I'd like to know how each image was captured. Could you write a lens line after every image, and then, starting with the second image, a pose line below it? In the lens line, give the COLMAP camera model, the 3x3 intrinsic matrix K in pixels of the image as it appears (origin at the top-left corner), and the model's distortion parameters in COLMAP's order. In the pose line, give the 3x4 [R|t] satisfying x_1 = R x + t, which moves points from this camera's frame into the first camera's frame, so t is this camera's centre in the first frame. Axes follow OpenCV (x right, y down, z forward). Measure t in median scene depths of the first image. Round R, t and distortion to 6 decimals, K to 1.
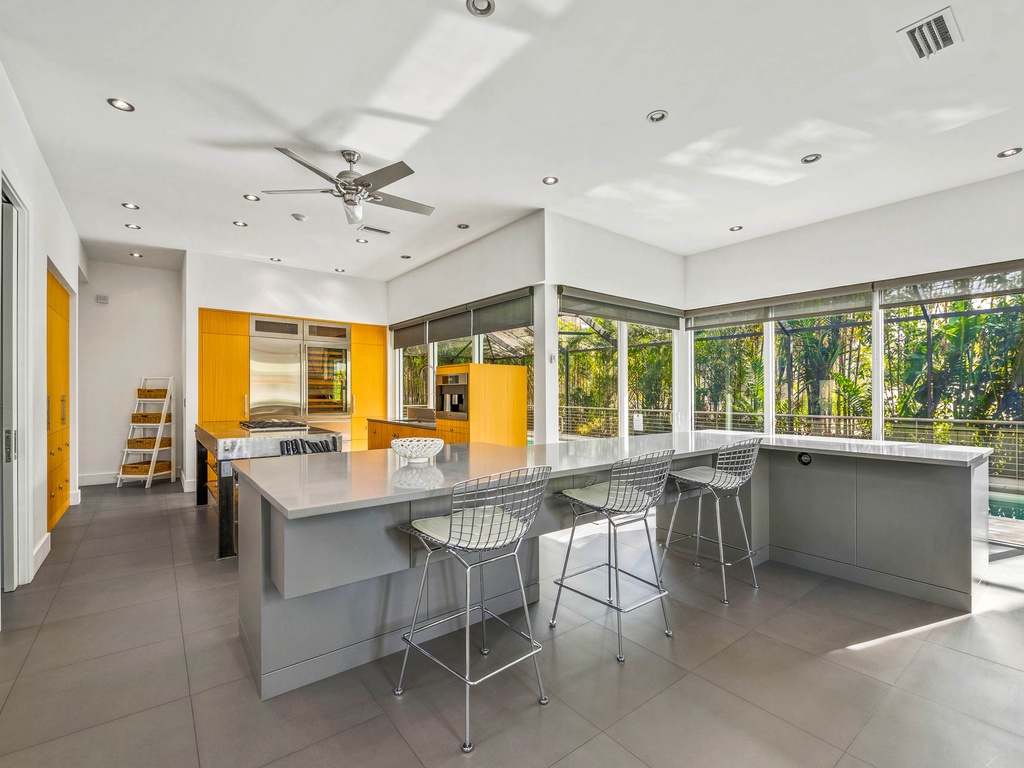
lens RADIAL K [[466.2, 0, 517.8], [0, 466.2, 397.8], [0, 0, 1]] dist [0.030201, -0.010048]
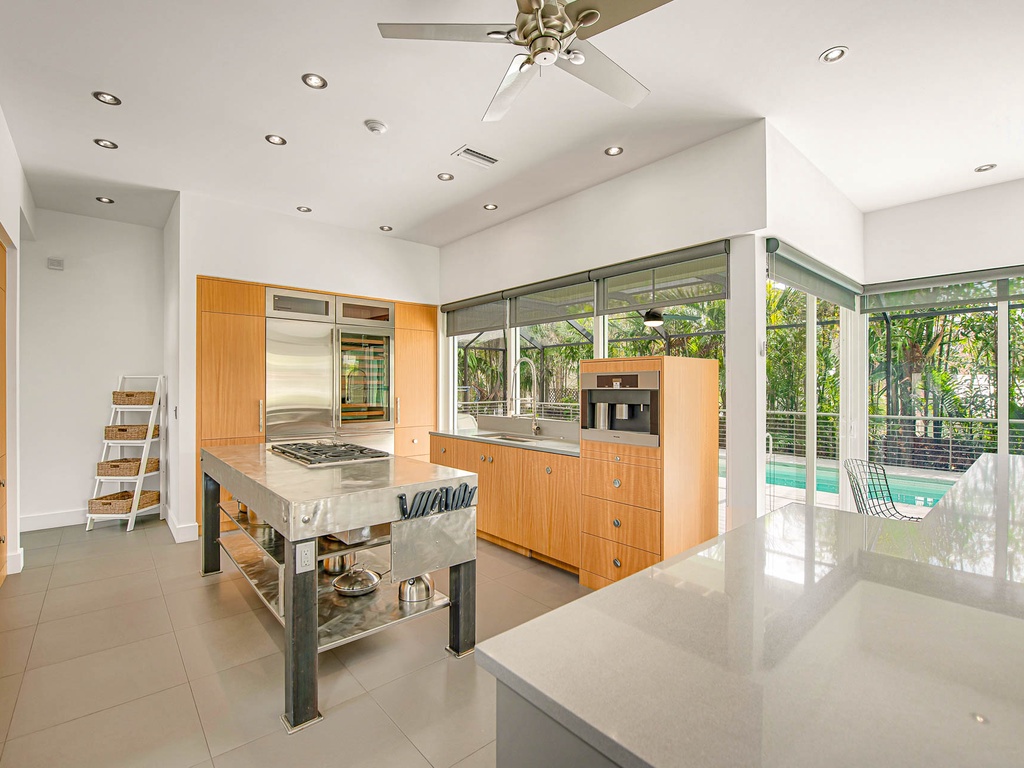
lens RADIAL K [[479.3, 0, 512.6], [0, 479.3, 389.6], [0, 0, 1]] dist [-0.001545, -0.000426]
pose [[0.998604, -0.000607, 0.052813, -0.283681], [0.000724, 0.999997, -0.002200, -0.023291], [-0.052812, 0.002235, 0.998602, 0.310165]]
